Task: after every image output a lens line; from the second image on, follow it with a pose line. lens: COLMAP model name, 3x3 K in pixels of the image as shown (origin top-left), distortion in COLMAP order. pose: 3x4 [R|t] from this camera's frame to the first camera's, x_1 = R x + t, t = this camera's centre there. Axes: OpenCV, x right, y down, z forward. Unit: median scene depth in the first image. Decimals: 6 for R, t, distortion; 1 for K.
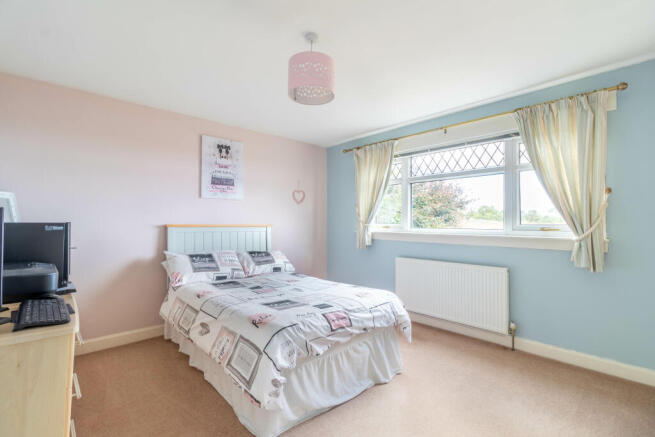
lens RADIAL K [[299.8, 0, 330.2], [0, 299.8, 216.9], [0, 0, 1]] dist [0.001701, 0.000437]
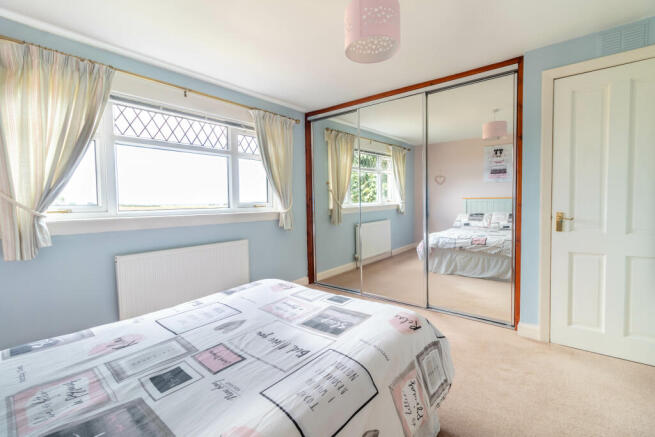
lens RADIAL K [[304.4, 0, 328.6], [0, 304.4, 207.7], [0, 0, 1]] dist [0.103039, 0.000117]
pose [[-0.105365, -0.037955, 0.993709, -0.586633], [-0.014307, 0.999226, 0.036649, -0.004647], [-0.994331, -0.010355, -0.105827, 0.728746]]
